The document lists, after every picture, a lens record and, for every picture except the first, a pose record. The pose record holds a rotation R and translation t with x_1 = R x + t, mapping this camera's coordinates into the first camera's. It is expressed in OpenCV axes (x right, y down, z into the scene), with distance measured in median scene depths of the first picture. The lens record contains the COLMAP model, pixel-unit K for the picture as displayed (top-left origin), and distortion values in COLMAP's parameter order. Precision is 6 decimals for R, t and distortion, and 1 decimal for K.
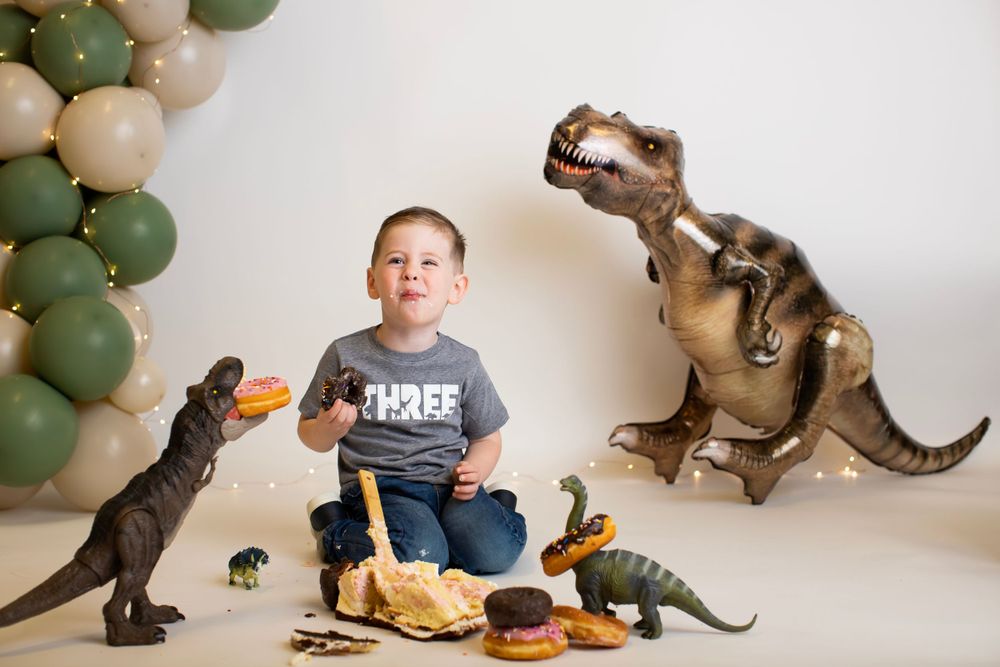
lens RADIAL K [[1460.7, 0, 501.8], [0, 1460.7, 352.8], [0, 0, 1]] dist [-0.128931, 0.000000]
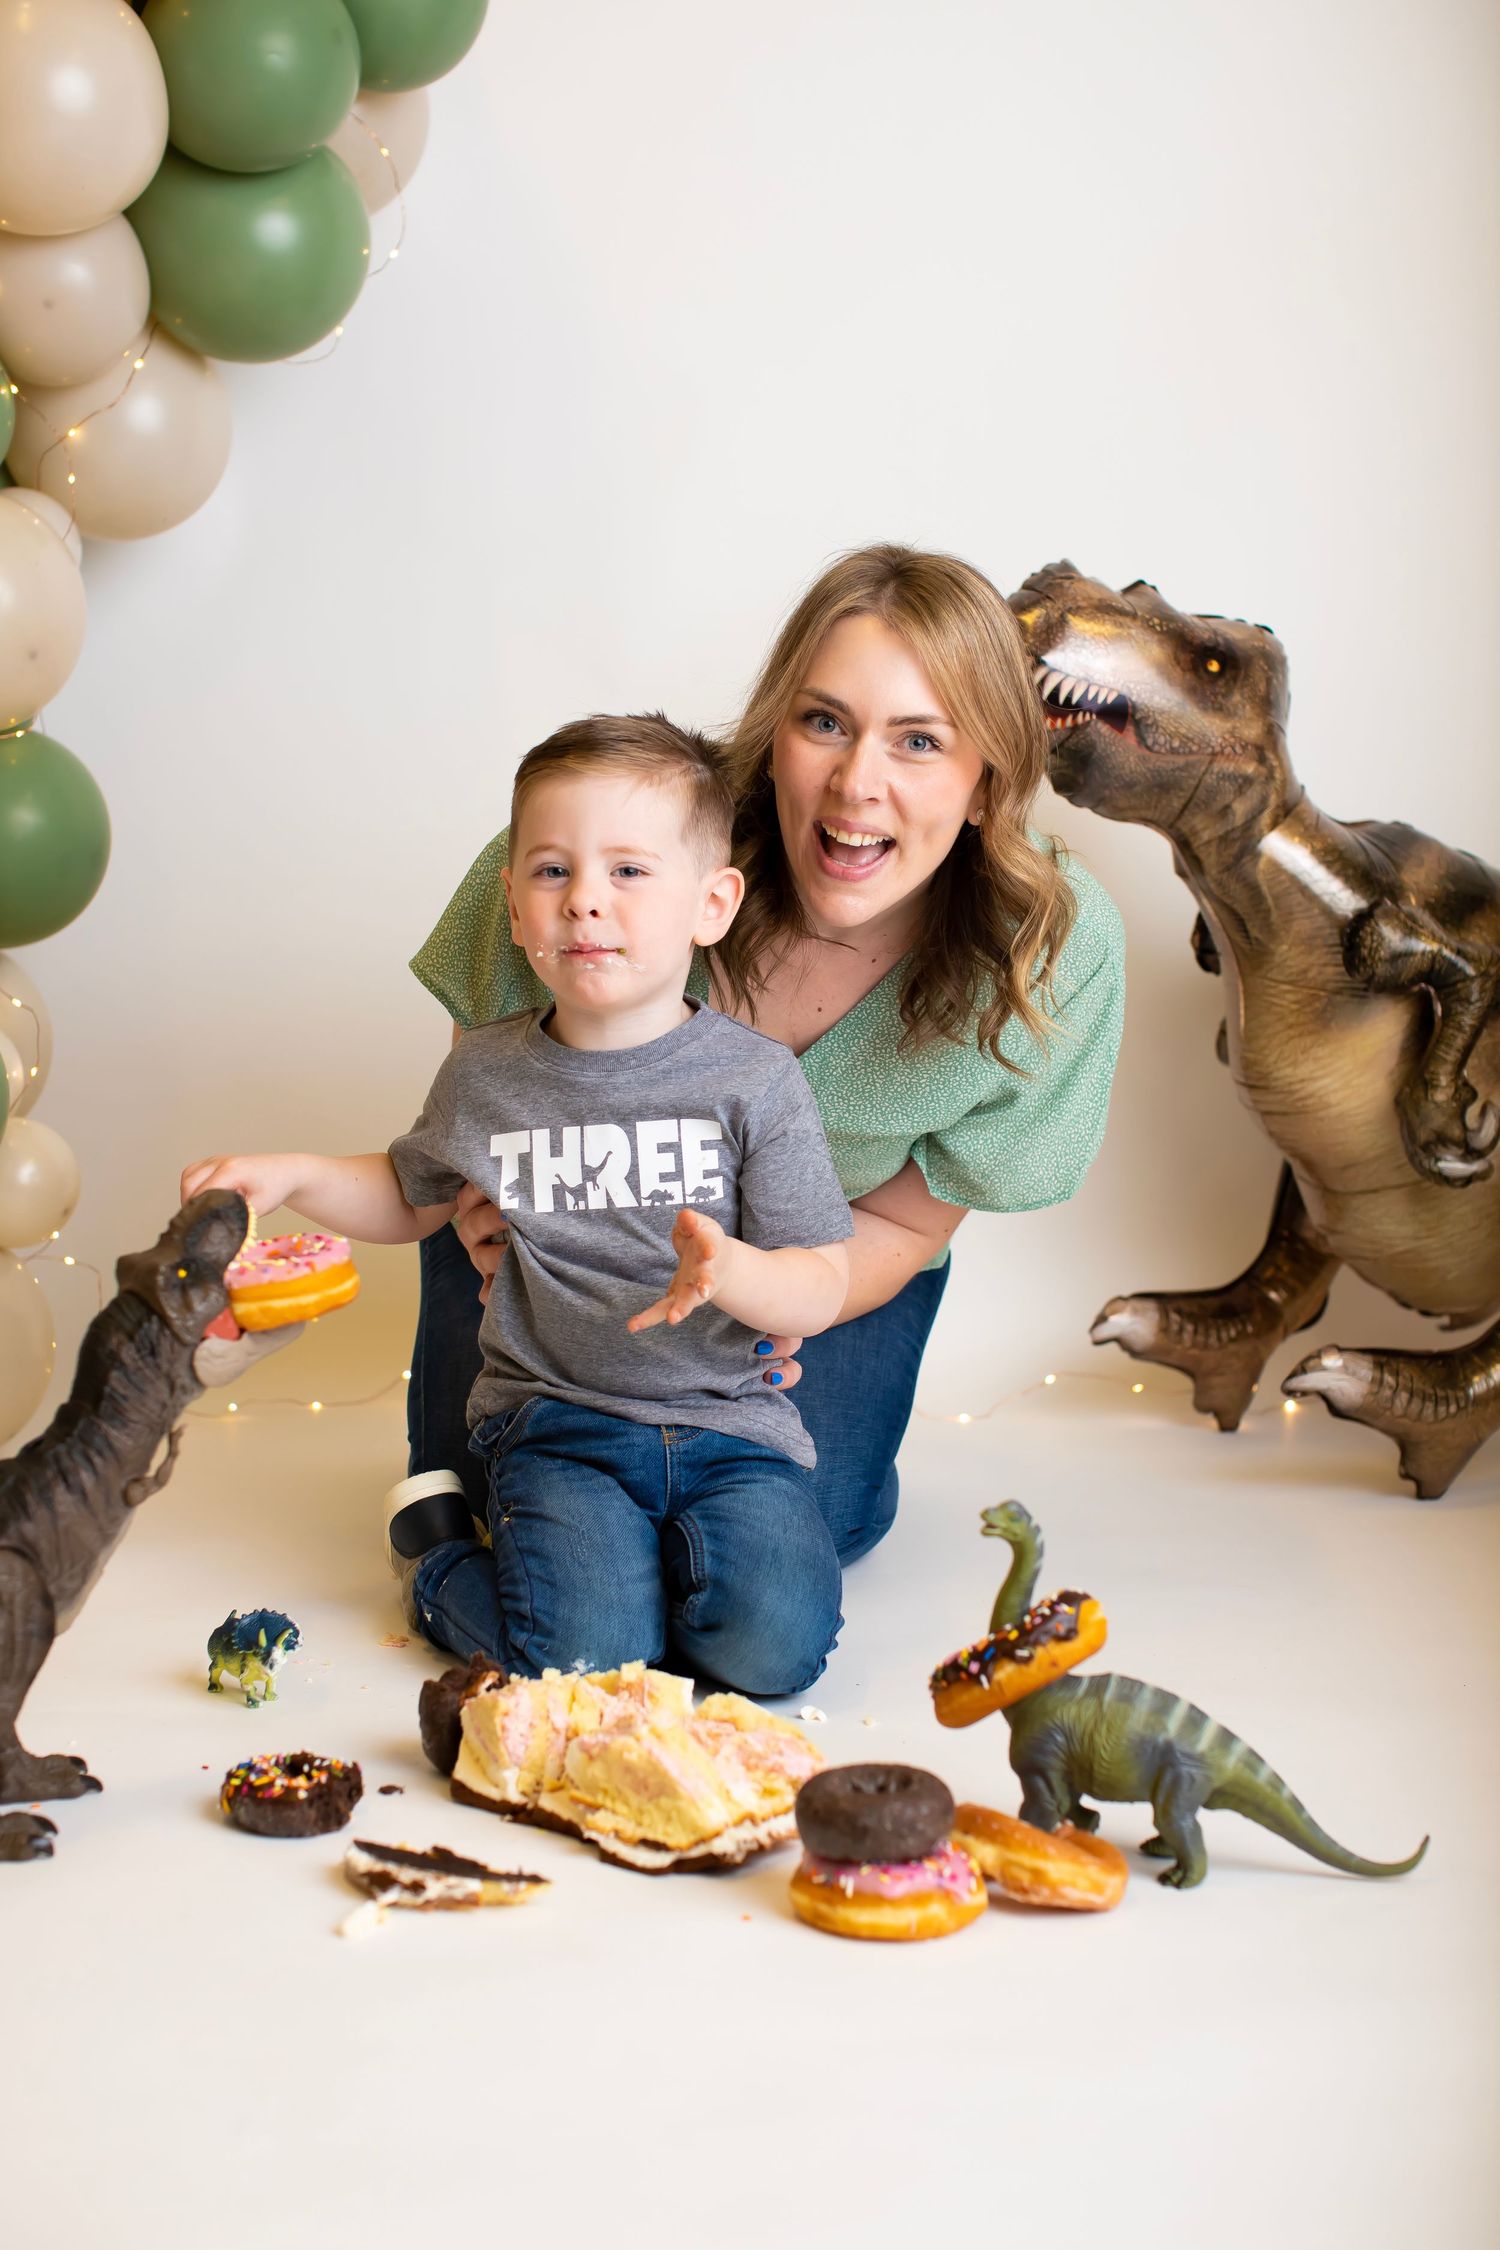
lens RADIAL K [[3286.5, 0, 764.8], [0, 3286.5, 1149.9], [0, 0, 1]] dist [-0.128931, 0.000000]
pose [[0.999257, 0.030594, -0.023453, -0.002641], [-0.029526, 0.998568, 0.044612, -0.038692], [0.024785, -0.043886, 0.998729, 0.027334]]
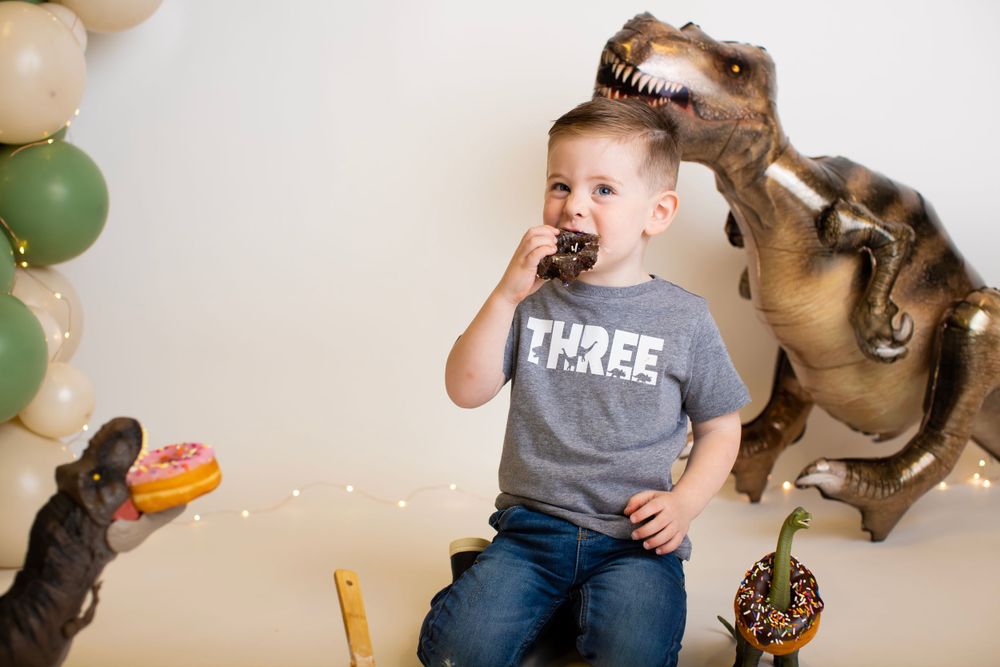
lens RADIAL K [[1460.7, 0, 492.6], [0, 1460.7, 340.0], [0, 0, 1]] dist [-0.128931, 0.000000]
pose [[0.999635, -0.016693, -0.021252, -0.007933], [0.017579, 0.998955, 0.042186, -0.037316], [0.020525, -0.042544, 0.998884, 0.256109]]
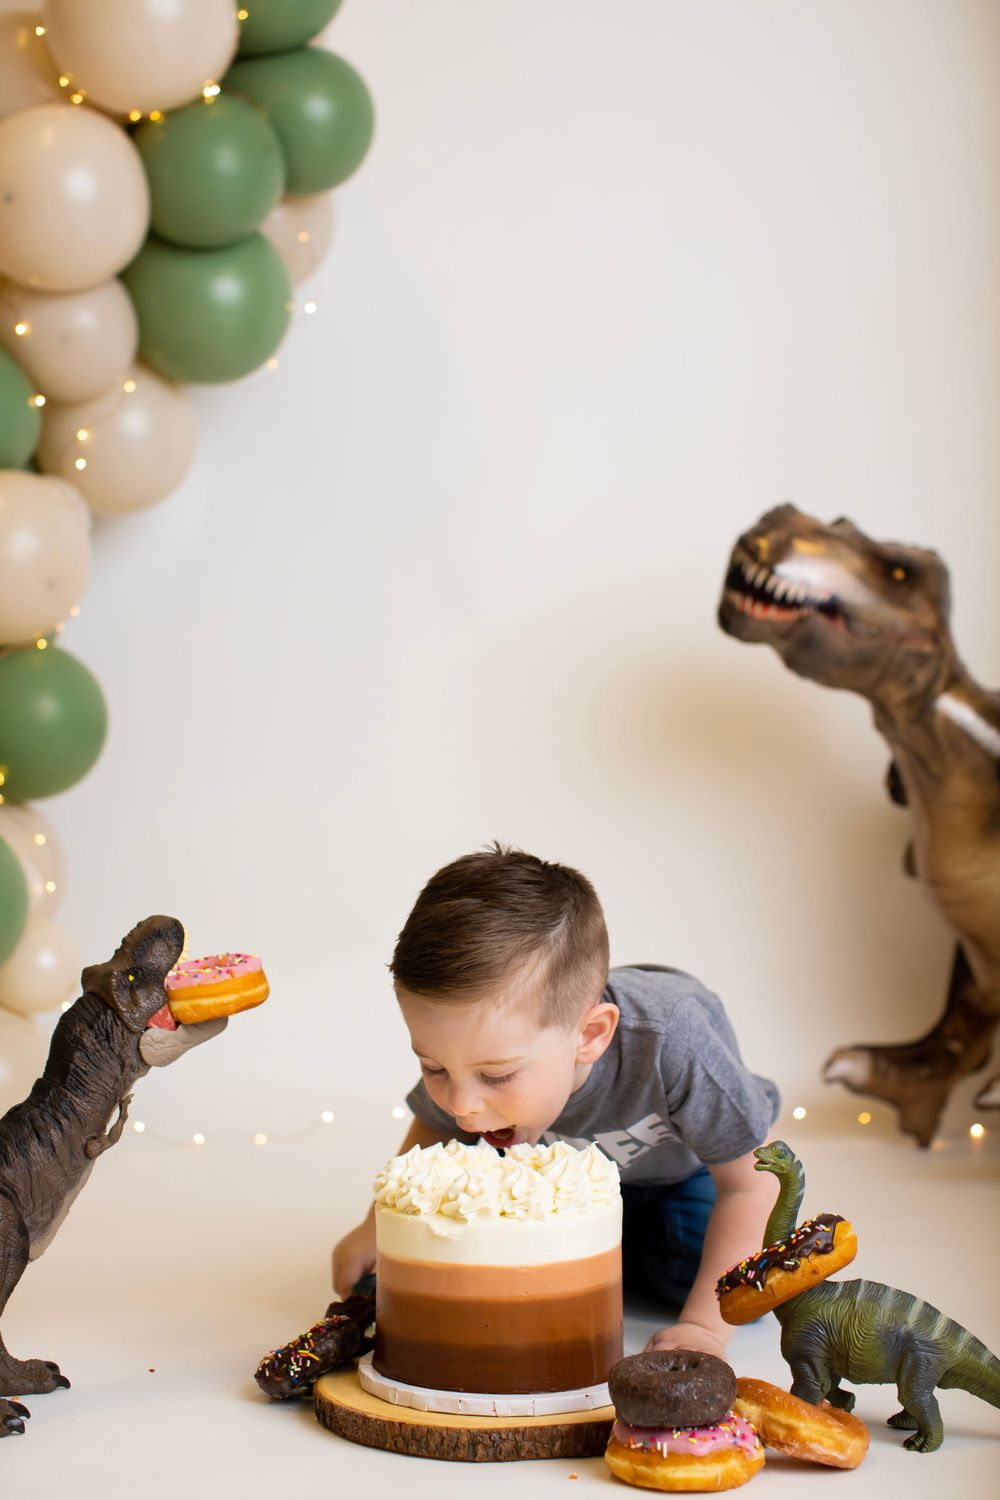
lens RADIAL K [[2191.0, 0, 508.4], [0, 2191.0, 745.6], [0, 0, 1]] dist [-0.128931, 0.000000]
pose [[0.998290, 0.010117, -0.057567, -0.004112], [-0.014879, 0.996448, -0.082891, 0.003612], [0.056524, 0.083606, 0.994895, 0.114411]]
